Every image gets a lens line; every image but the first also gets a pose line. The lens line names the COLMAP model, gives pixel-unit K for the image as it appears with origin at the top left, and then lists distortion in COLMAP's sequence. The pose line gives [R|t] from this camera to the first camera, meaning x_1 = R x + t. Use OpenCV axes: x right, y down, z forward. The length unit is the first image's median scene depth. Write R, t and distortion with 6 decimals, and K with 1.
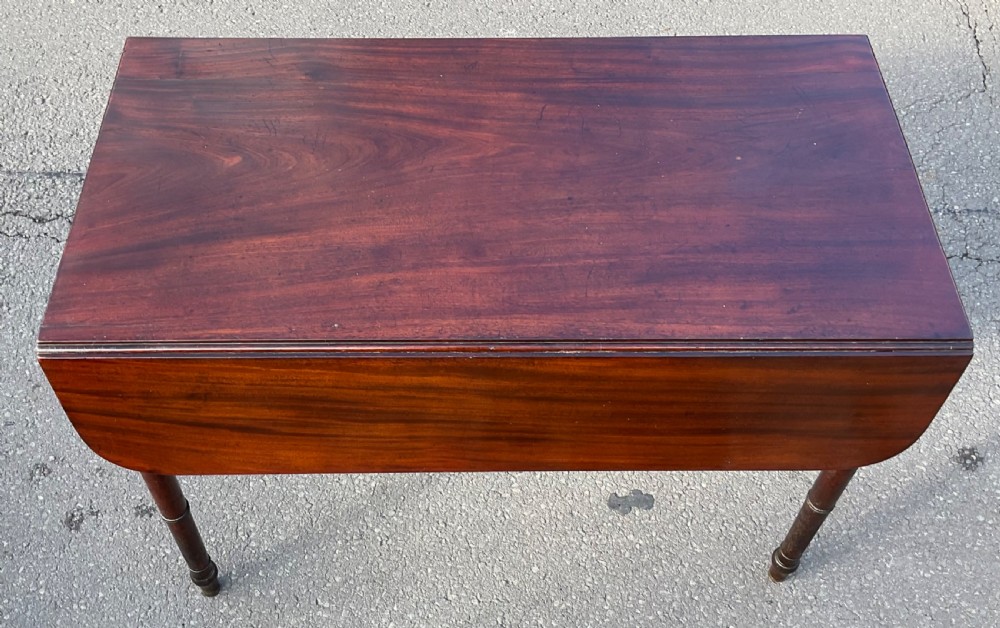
lens RADIAL K [[1073.3, 0, 486.6], [0, 1073.3, 300.1], [0, 0, 1]] dist [0.040393, 0.000000]
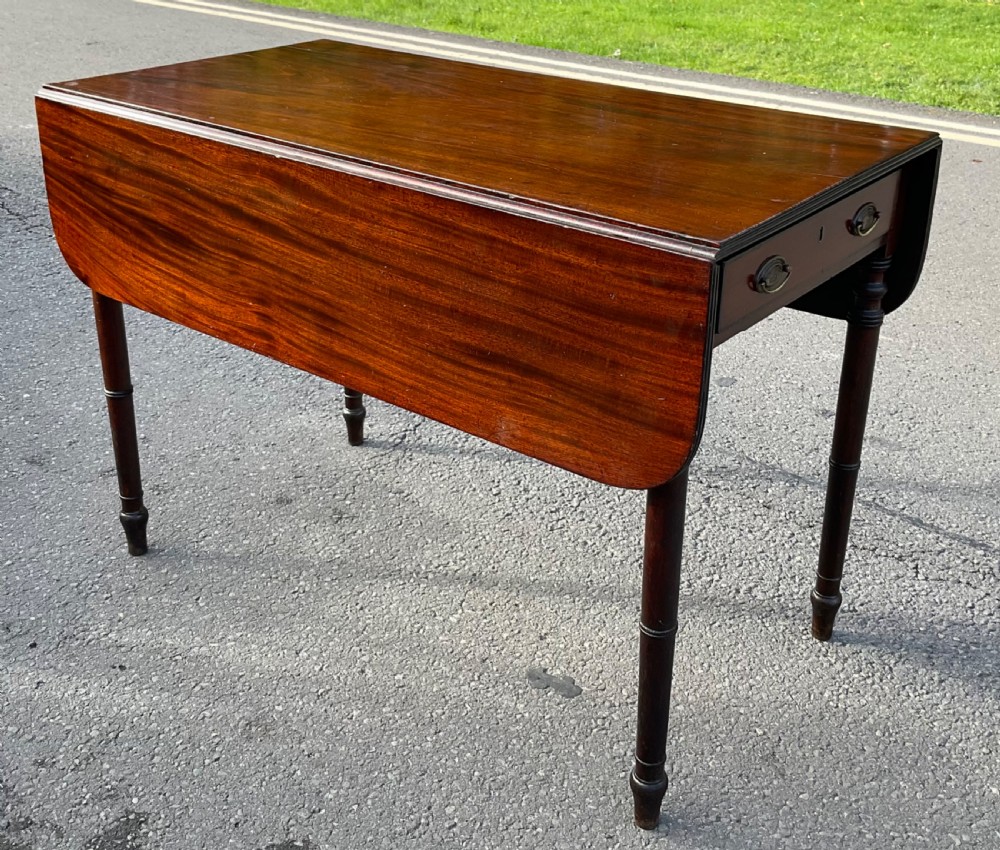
lens RADIAL K [[1228.7, 0, 495.7], [0, 1228.7, 380.5], [0, 0, 1]] dist [0.045542, 0.000000]
pose [[0.774388, 0.263012, -0.575455, 0.596643], [-0.502041, 0.808951, -0.305863, 0.326505], [0.385069, 0.525759, 0.758485, 0.209175]]
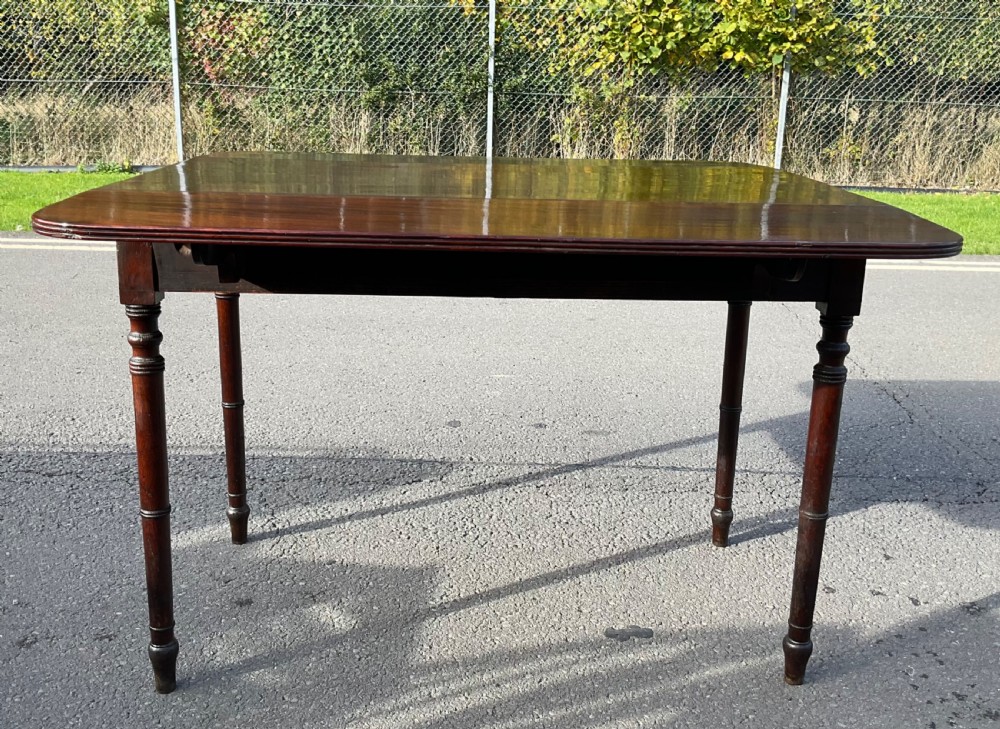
lens RADIAL K [[1031.9, 0, 501.1], [0, 1031.9, 344.3], [0, 0, 1]] dist [0.016762, 0.000000]
pose [[0.999533, 0.008022, 0.029470, -0.006206], [0.011506, 0.794908, -0.606621, 0.572335], [-0.028293, 0.606677, 0.794445, 0.143390]]
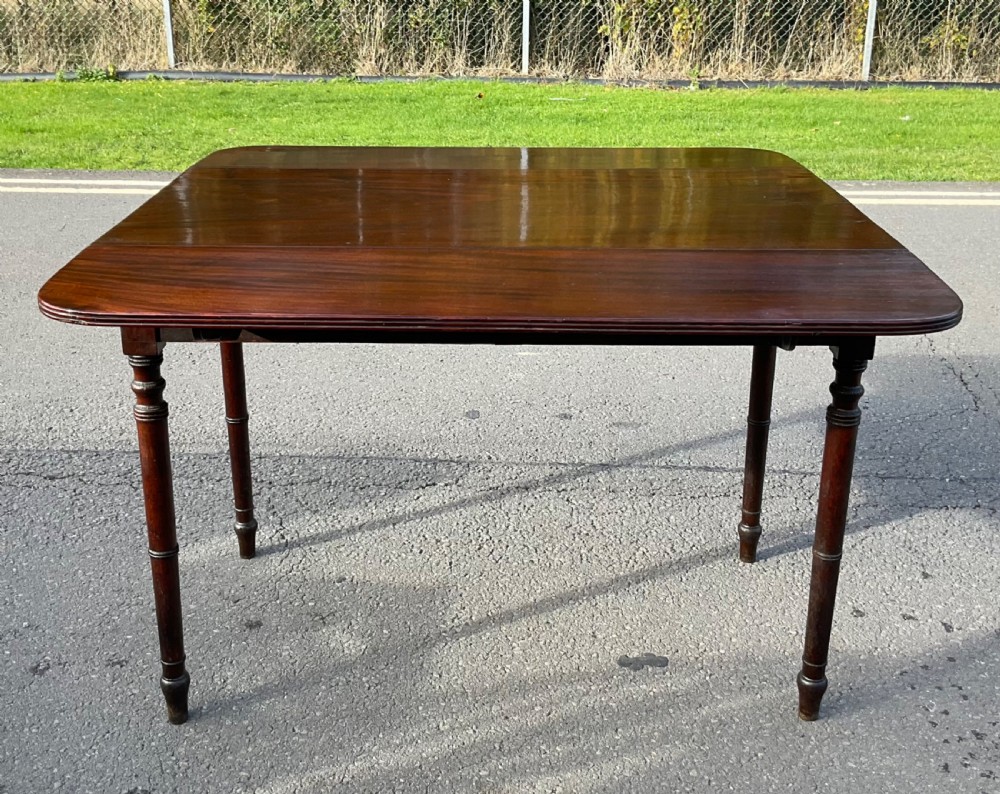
lens RADIAL K [[1201.2, 0, 488.4], [0, 1201.2, 353.2], [0, 0, 1]] dist [0.034515, 0.000000]
pose [[0.999810, 0.001599, -0.019430, 0.023496], [-0.011787, 0.843427, -0.537114, 0.557739], [0.015529, 0.537241, 0.843286, -0.011462]]
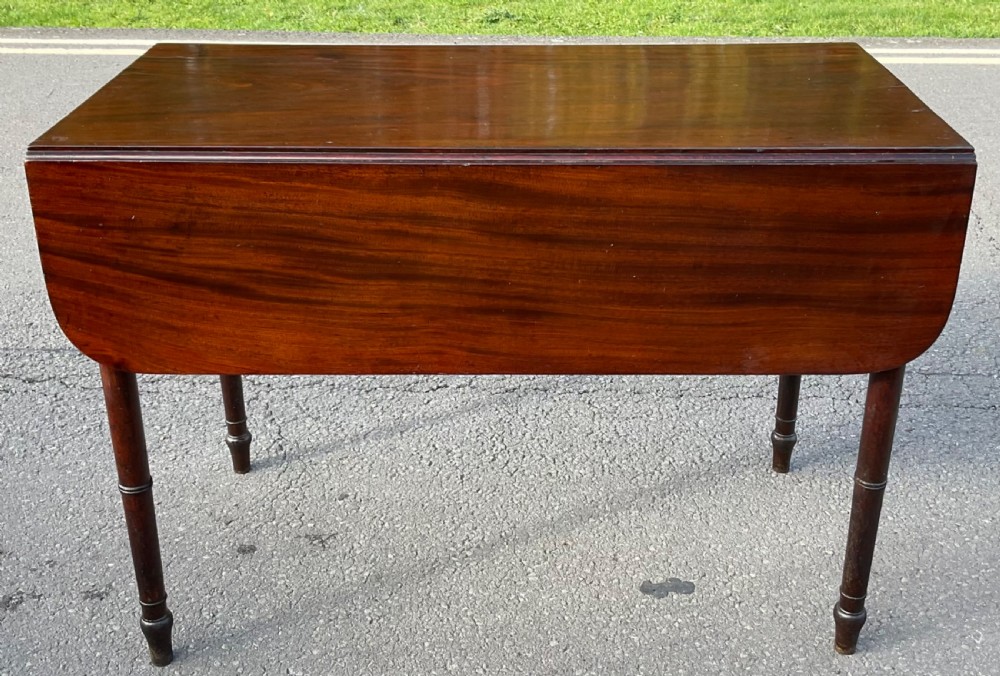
lens RADIAL K [[1216.3, 0, 533.7], [0, 1216.3, 335.1], [0, 0, 1]] dist [0.039247, 0.000000]
pose [[0.999977, -0.003055, -0.006115, 0.037239], [0.000000, 0.894586, -0.446895, 0.472033], [0.006836, 0.446884, 0.894566, 0.050258]]
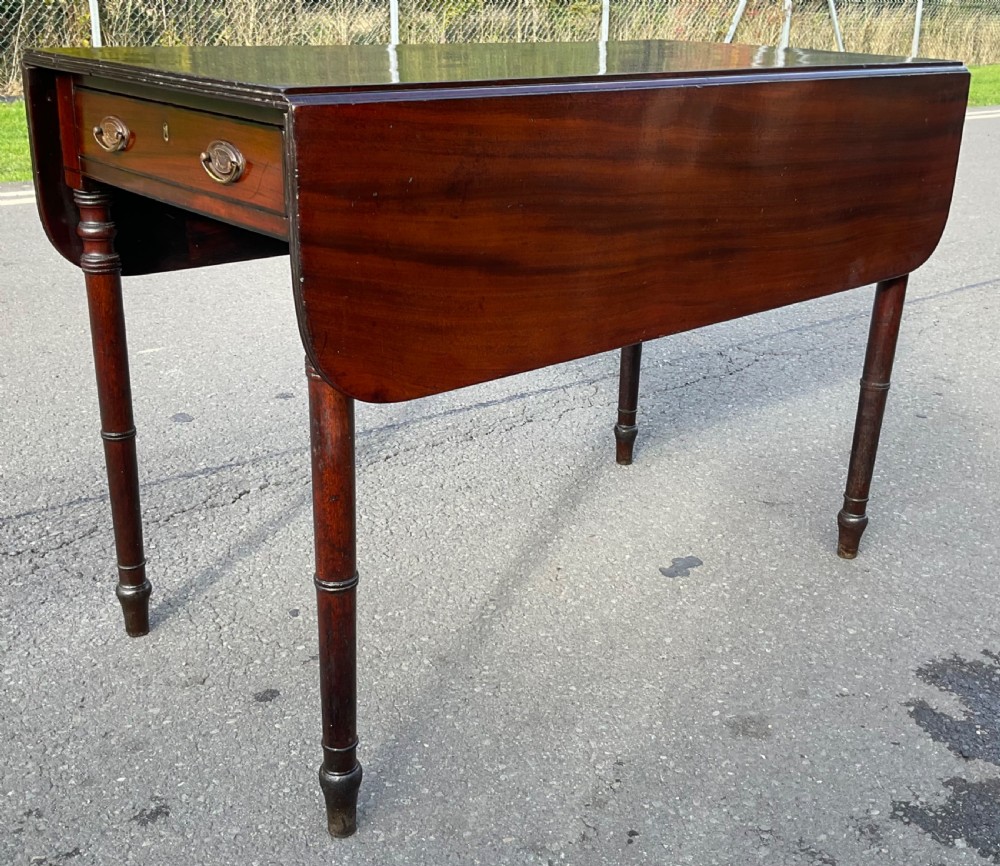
lens RADIAL K [[1165.1, 0, 503.3], [0, 1165.1, 414.7], [0, 0, 1]] dist [0.041597, 0.000000]
pose [[0.757686, -0.217063, 0.615463, -0.555312], [0.505190, 0.792104, -0.342570, 0.362533], [-0.413152, 0.570487, 0.709824, 0.356521]]
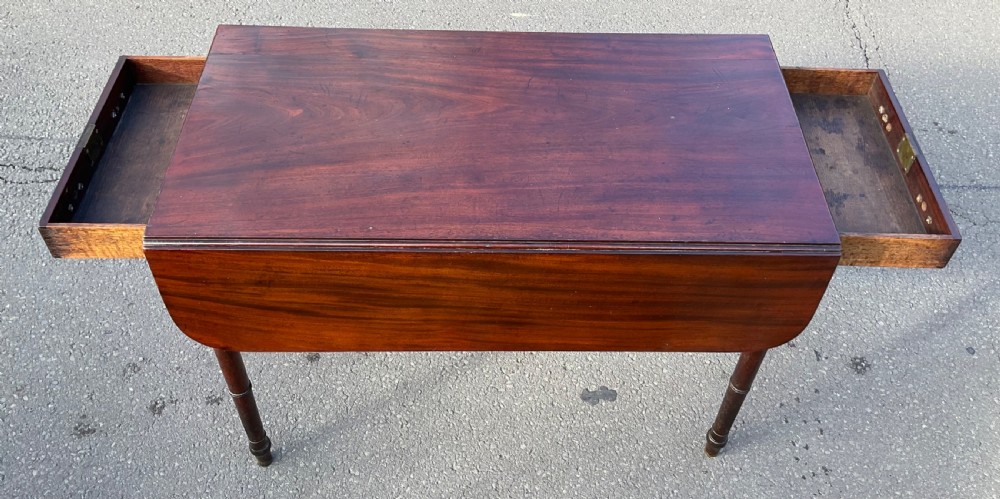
lens RADIAL K [[886.4, 0, 526.8], [0, 886.4, 204.7], [0, 0, 1]] dist [0.058080, -0.076473]
pose [[0.999400, 0.013231, 0.031999, 0.012571], [-0.010158, 0.995485, -0.094373, 0.066823], [-0.033103, 0.093991, 0.995023, -0.075626]]
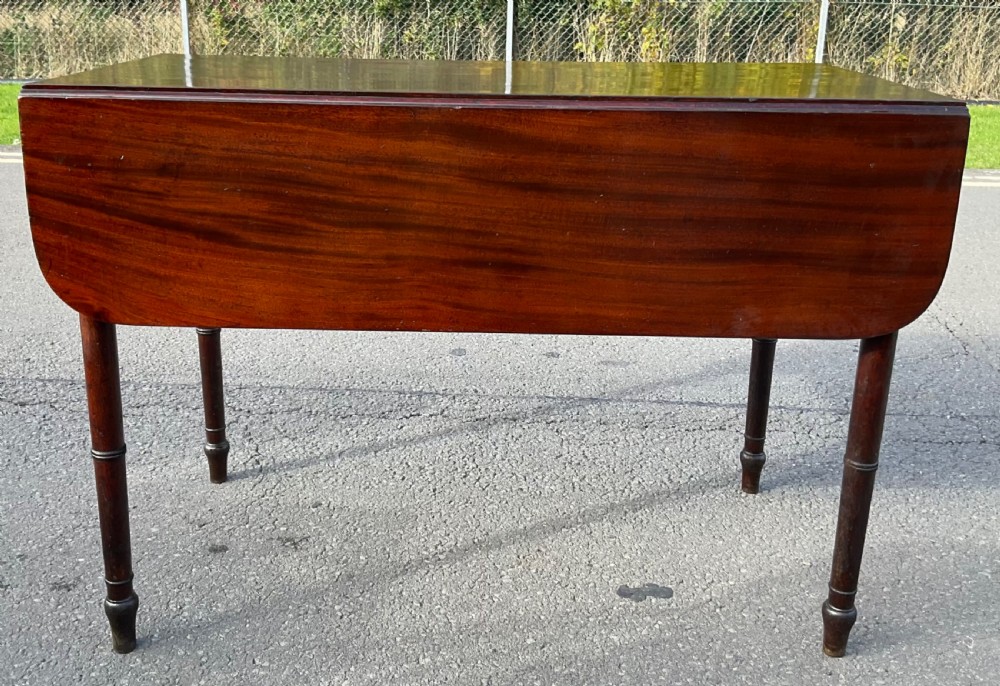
lens RADIAL K [[1061.1, 0, 474.6], [0, 1061.1, 302.6], [0, 0, 1]] dist [0.018136, 0.000000]
pose [[0.999787, 0.012630, -0.016301, 0.013840], [-0.019729, 0.815887, -0.577875, 0.518201], [0.006001, 0.578074, 0.815963, 0.213280]]
